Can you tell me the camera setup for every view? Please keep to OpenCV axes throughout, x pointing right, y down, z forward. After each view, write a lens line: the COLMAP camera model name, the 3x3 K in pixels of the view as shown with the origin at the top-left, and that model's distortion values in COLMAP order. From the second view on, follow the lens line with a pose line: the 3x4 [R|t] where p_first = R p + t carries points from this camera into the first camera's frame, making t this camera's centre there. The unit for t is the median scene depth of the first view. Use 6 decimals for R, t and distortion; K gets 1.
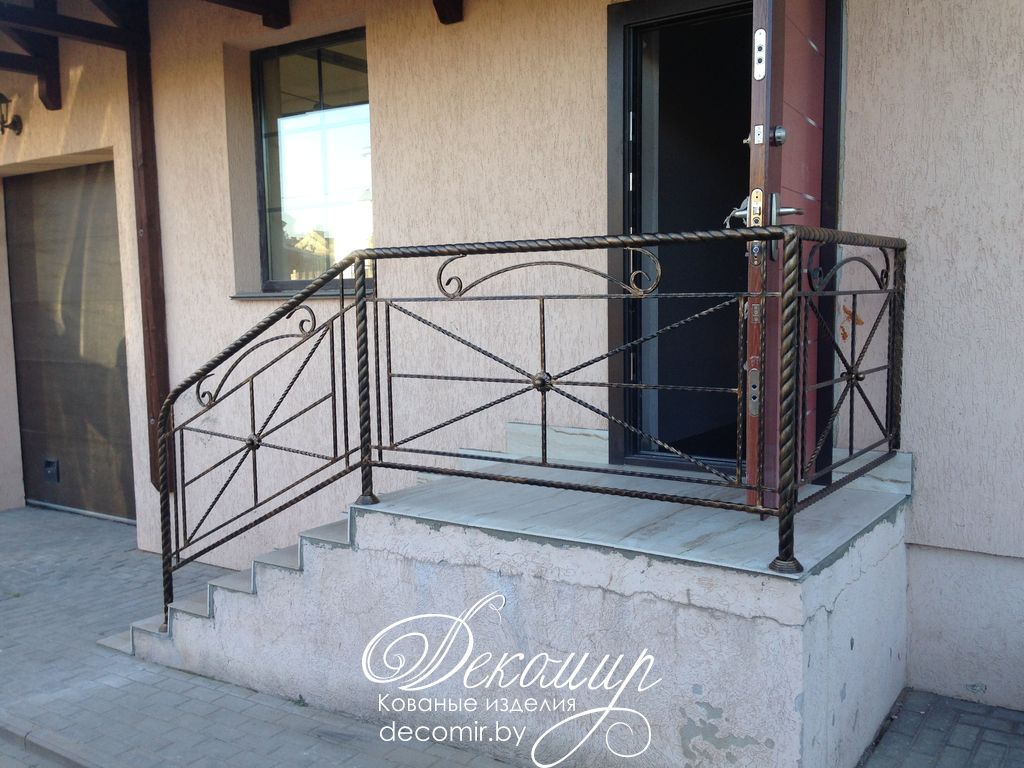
lens RADIAL K [[944.8, 0, 507.1], [0, 944.8, 385.7], [0, 0, 1]] dist [0.050996, 0.000000]
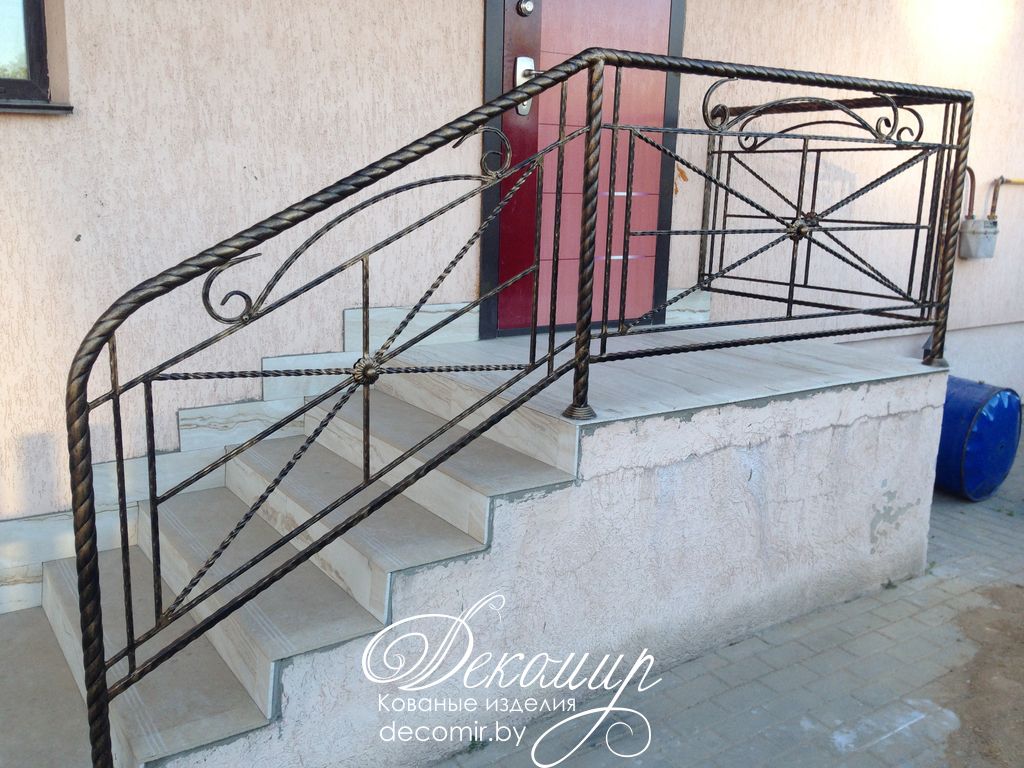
lens RADIAL K [[944.8, 0, 507.4], [0, 944.8, 376.3], [0, 0, 1]] dist [0.050996, 0.000000]
pose [[0.358361, -0.164292, 0.919013, -0.817586], [0.059905, 0.986412, 0.152982, -0.018932], [-0.931659, 0.000231, 0.363333, 0.787688]]
